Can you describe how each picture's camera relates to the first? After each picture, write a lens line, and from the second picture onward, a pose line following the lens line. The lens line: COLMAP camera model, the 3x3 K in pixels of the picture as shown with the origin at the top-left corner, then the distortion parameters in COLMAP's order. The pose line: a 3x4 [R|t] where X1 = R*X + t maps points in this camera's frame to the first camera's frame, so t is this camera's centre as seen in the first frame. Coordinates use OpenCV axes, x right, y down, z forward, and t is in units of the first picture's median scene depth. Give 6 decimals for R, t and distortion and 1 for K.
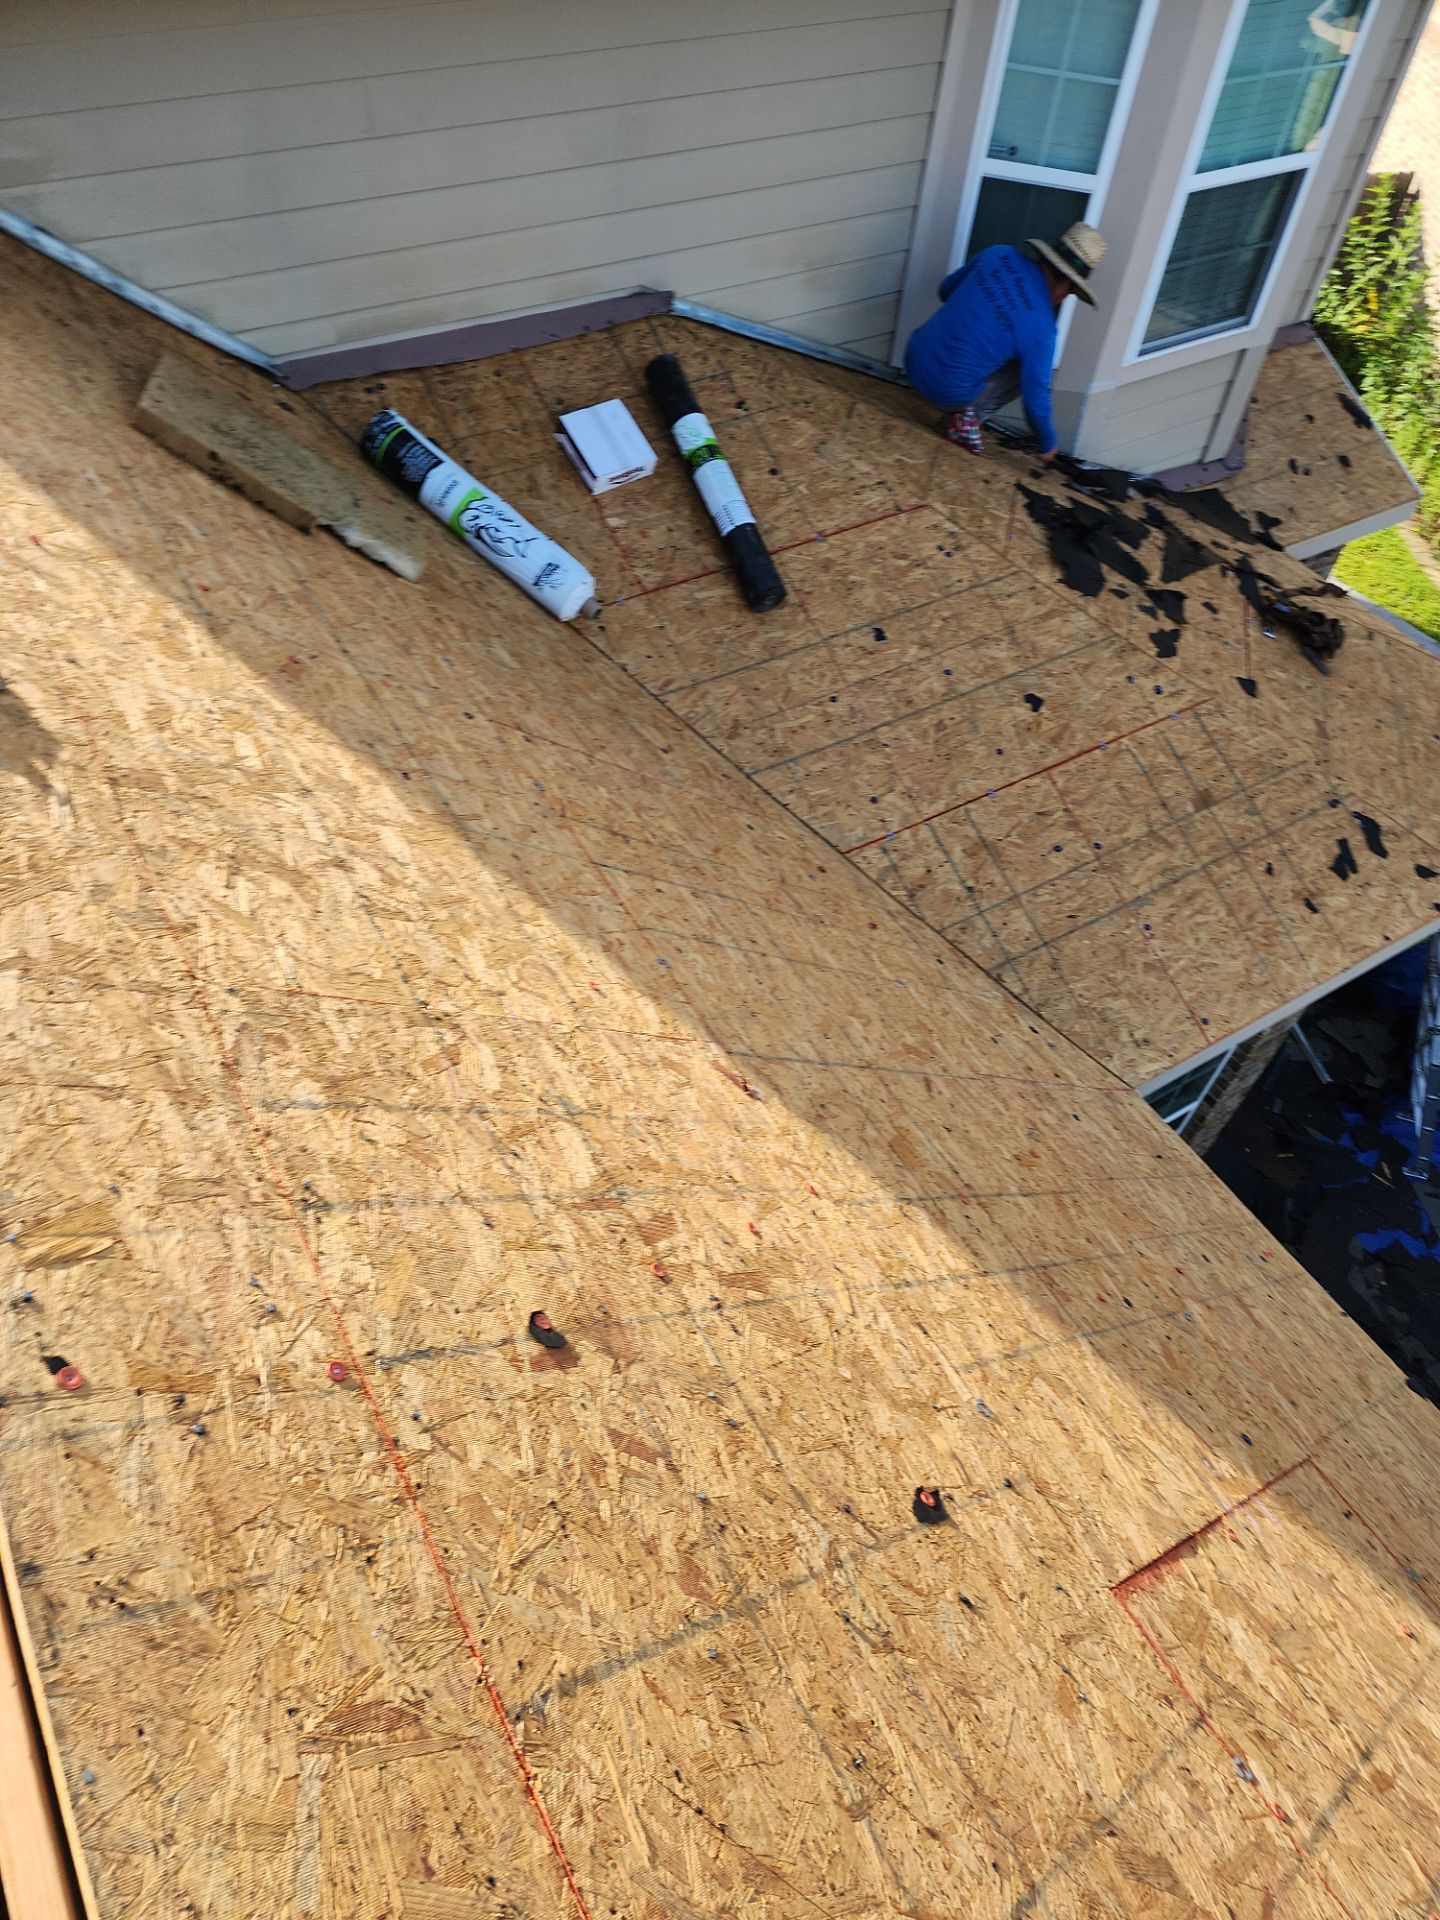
lens RADIAL K [[1269.3, 0, 733.9], [0, 1269.3, 964.9], [0, 0, 1]] dist [0.067124, -0.049811]
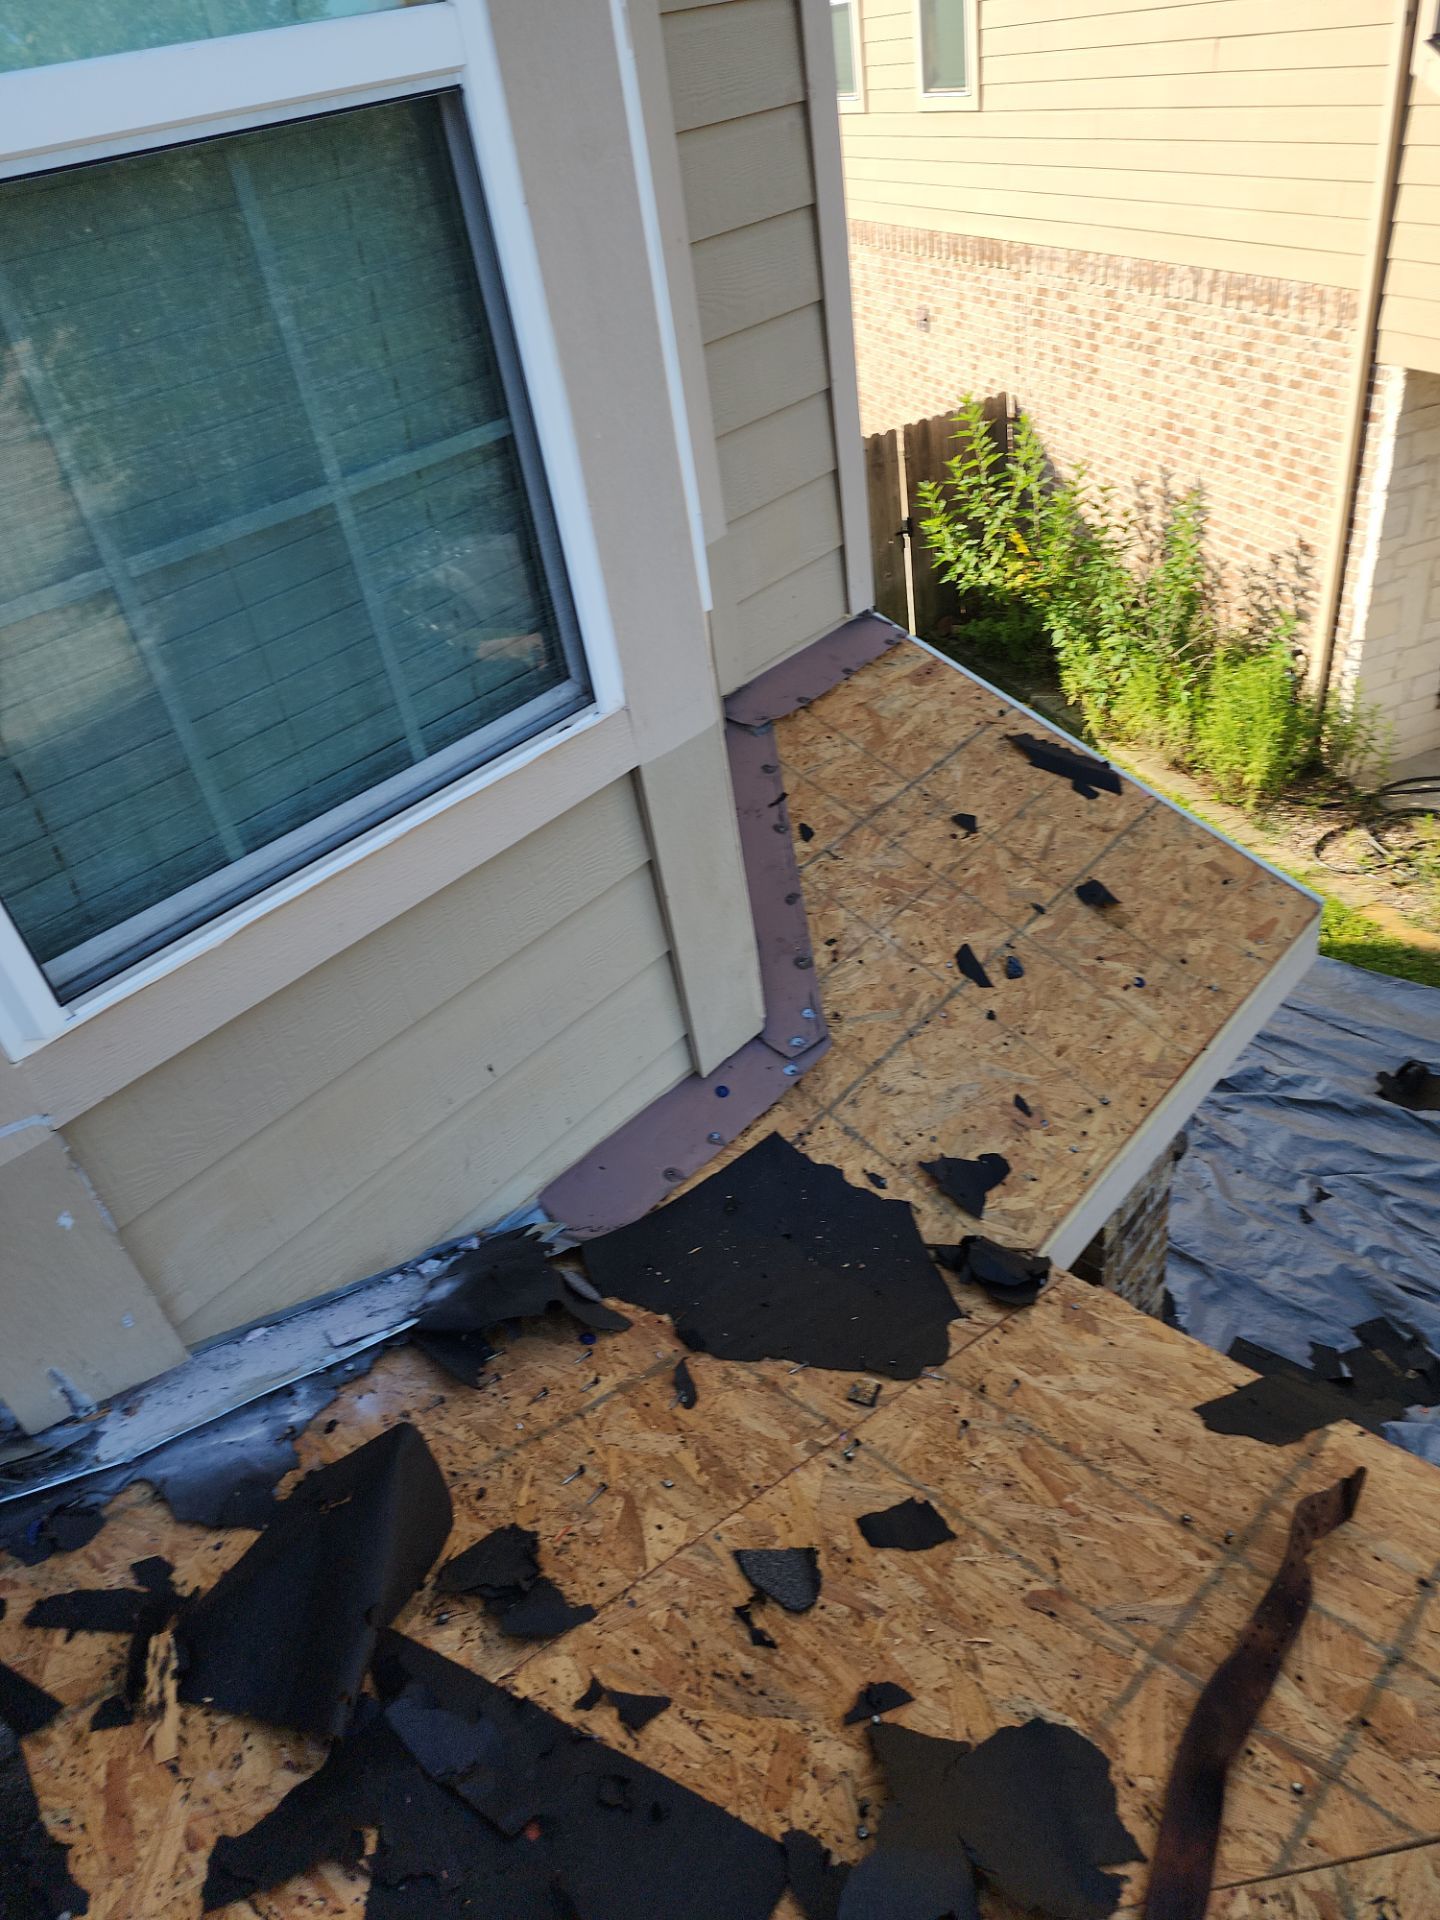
lens RADIAL K [[1269.3, 0, 708.4], [0, 1269.3, 975.3], [0, 0, 1]] dist [0.067124, -0.049811]
pose [[0.938829, -0.332654, 0.089119, 0.183499], [0.344383, 0.907709, -0.239717, -0.178716], [-0.001152, 0.255744, 0.966744, 0.365111]]
